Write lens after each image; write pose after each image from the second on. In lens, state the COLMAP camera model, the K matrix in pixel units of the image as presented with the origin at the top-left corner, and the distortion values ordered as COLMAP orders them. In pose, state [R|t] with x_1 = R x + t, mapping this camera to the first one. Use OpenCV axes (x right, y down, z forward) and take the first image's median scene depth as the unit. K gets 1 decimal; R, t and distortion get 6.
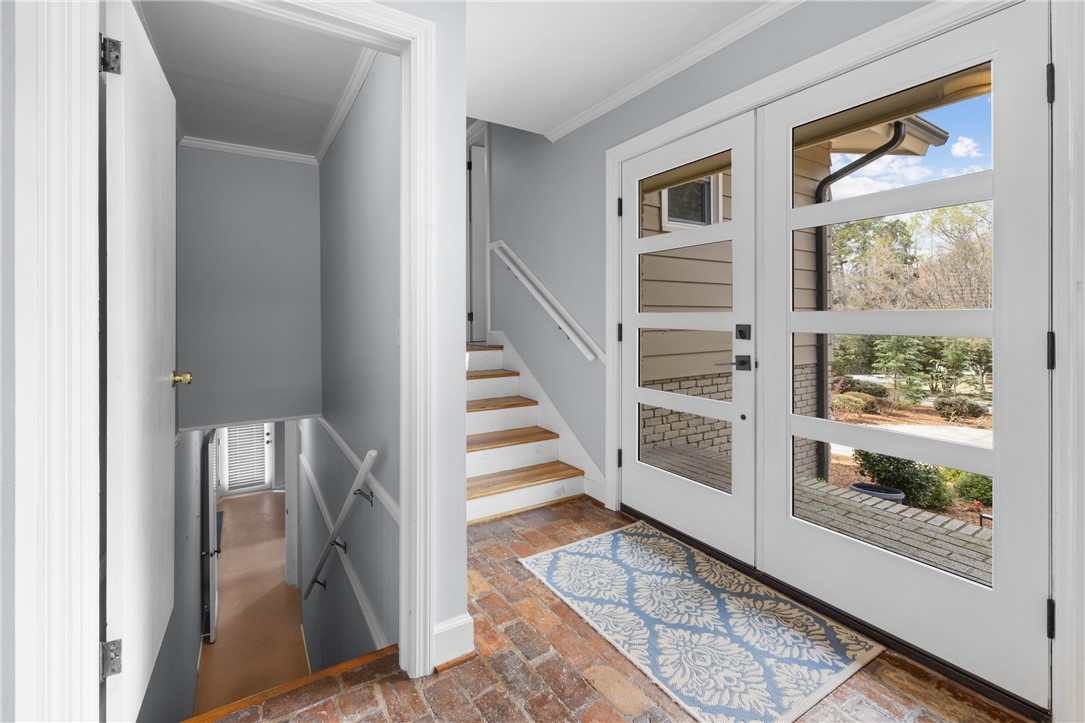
lens RADIAL K [[479.8, 0, 526.4], [0, 479.8, 319.4], [0, 0, 1]] dist [0.046837, -0.000522]
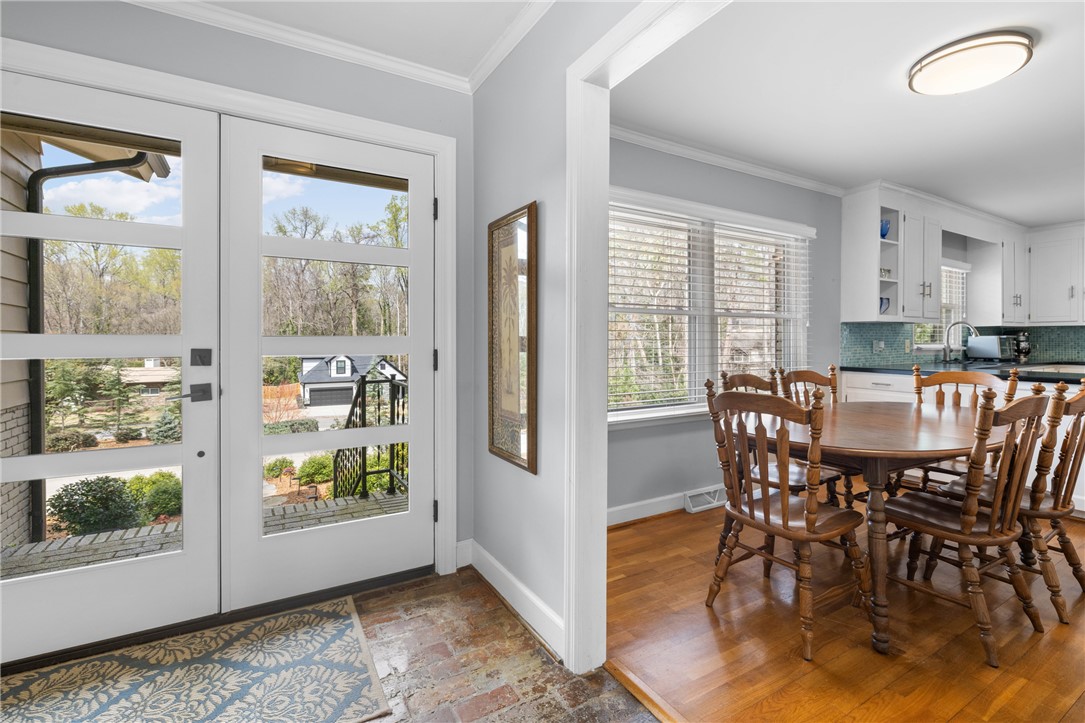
lens RADIAL K [[497.9, 0, 553.0], [0, 497.9, 345.8], [0, 0, 1]] dist [0.012576, 0.001129]
pose [[0.039942, 0.000386, 0.999202, -0.454440], [0.004550, 0.999989, -0.000568, 0.009107], [-0.999192, 0.004569, 0.039940, 0.341573]]
